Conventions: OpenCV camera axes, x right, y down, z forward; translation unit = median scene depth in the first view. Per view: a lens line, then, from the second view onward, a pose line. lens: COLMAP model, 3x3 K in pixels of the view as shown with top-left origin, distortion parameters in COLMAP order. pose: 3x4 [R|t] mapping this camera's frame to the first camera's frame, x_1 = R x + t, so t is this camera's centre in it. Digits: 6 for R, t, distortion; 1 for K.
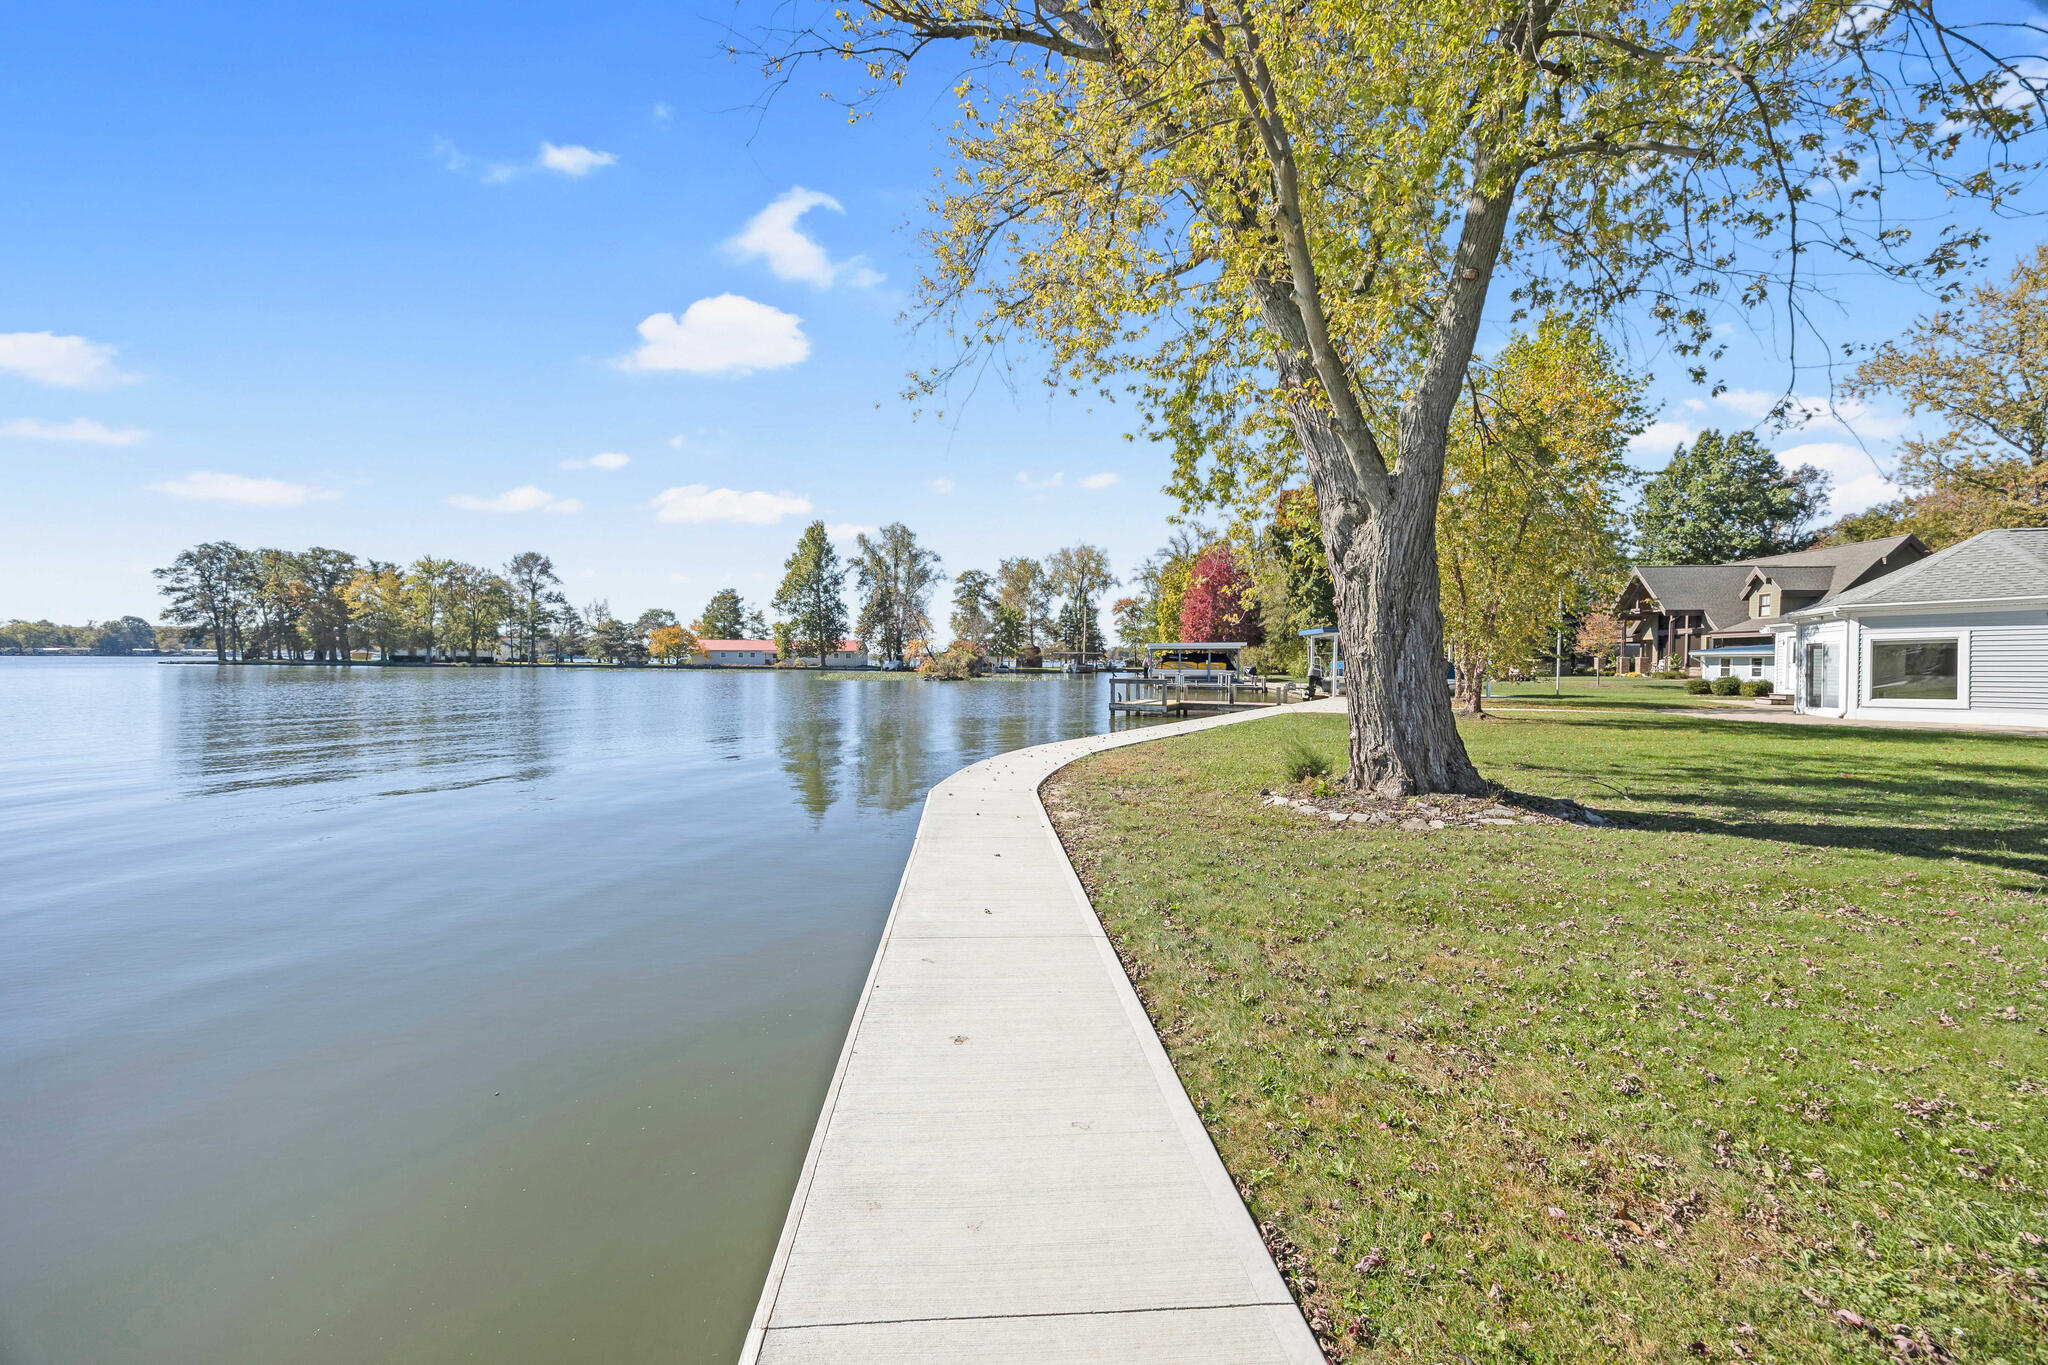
lens RADIAL K [[780.5, 0, 1024.2], [0, 780.5, 675.3], [0, 0, 1]] dist [0.000222, 0.000083]
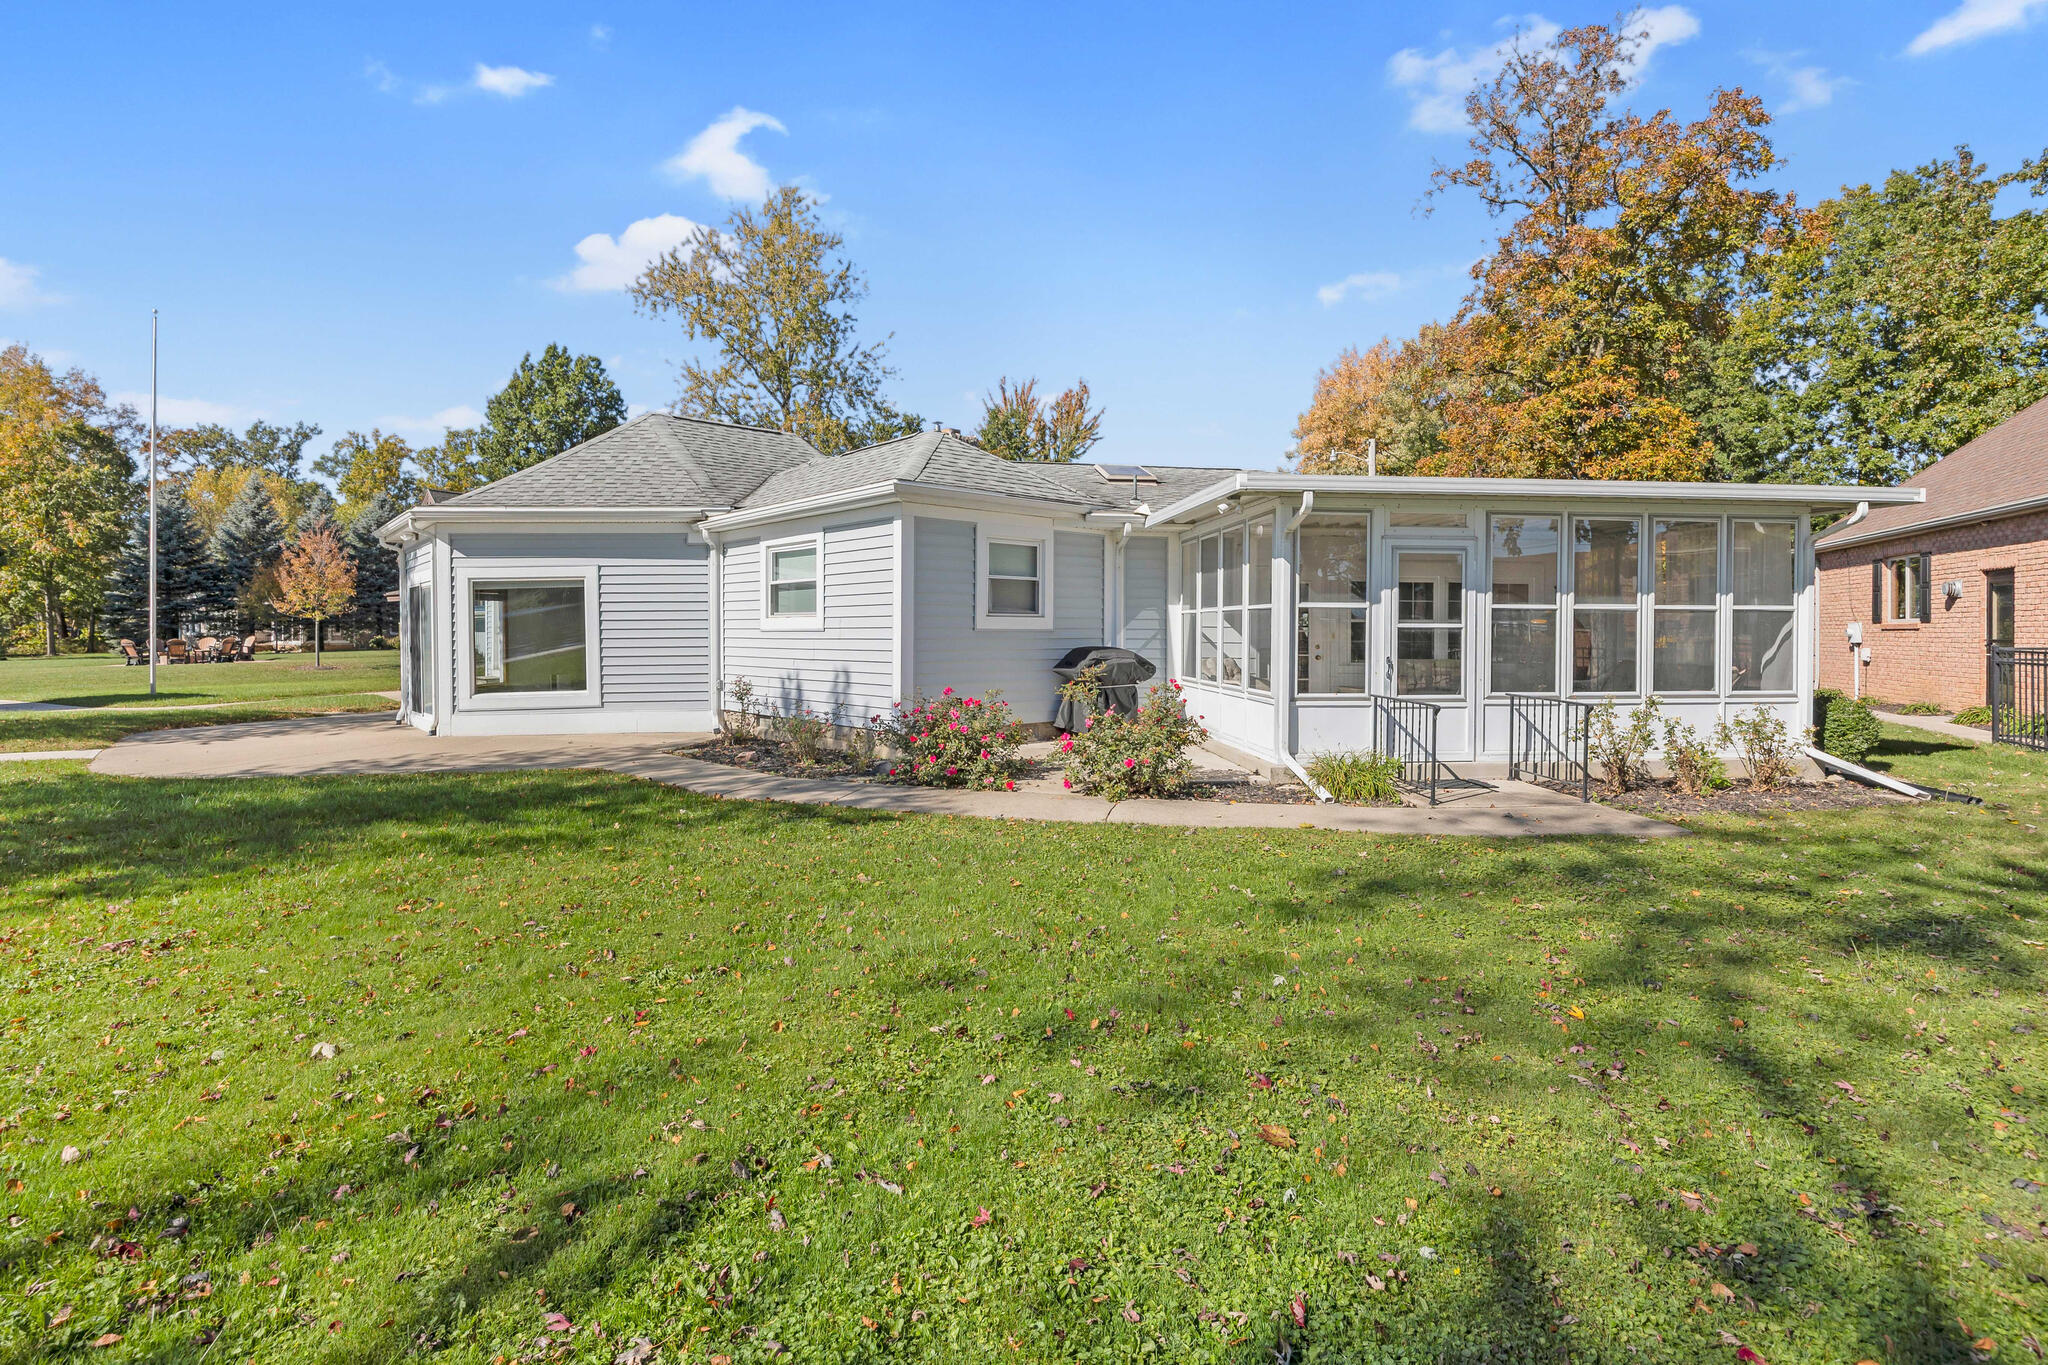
lens RADIAL K [[1010.3, 0, 1024.0], [0, 1010.3, 682.5], [0, 0, 1]] dist [-0.000412, -0.000033]
pose [[0.455495, -0.049039, 0.888887, 1.635084], [0.018699, 0.998788, 0.045520, -0.002708], [-0.890042, -0.004113, 0.455860, 0.929558]]
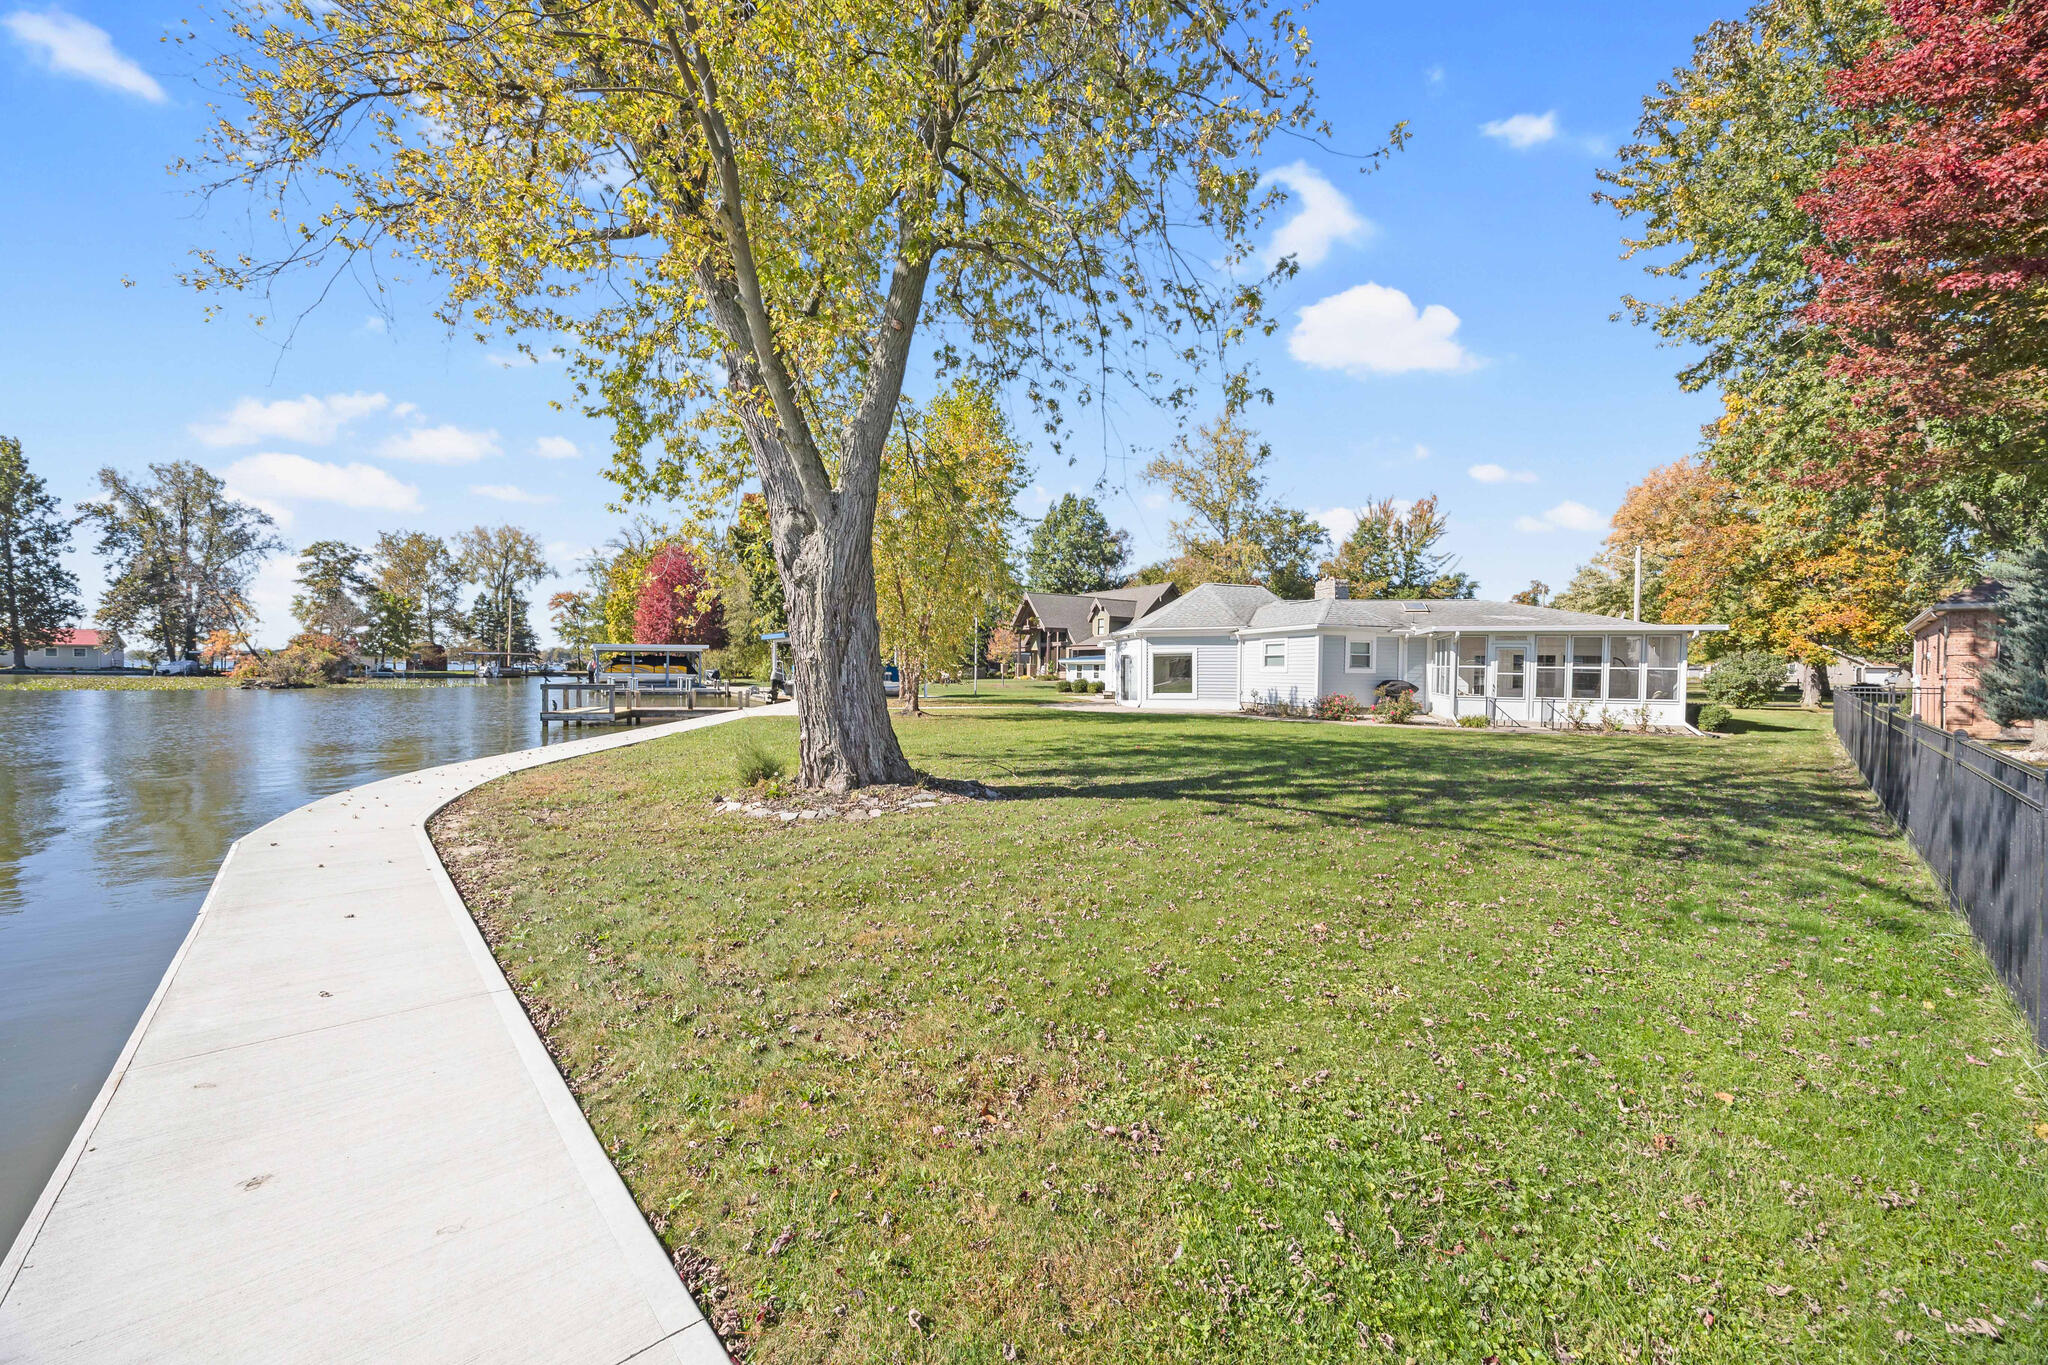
lens RADIAL K [[780.5, 0, 1024.2], [0, 780.5, 675.3], [0, 0, 1]] dist [0.000222, 0.000083]
pose [[0.791112, -0.001670, 0.611669, 0.017140], [0.004685, 0.999983, -0.003329, 0.000171], [-0.611653, 0.005499, 0.791107, -0.007145]]
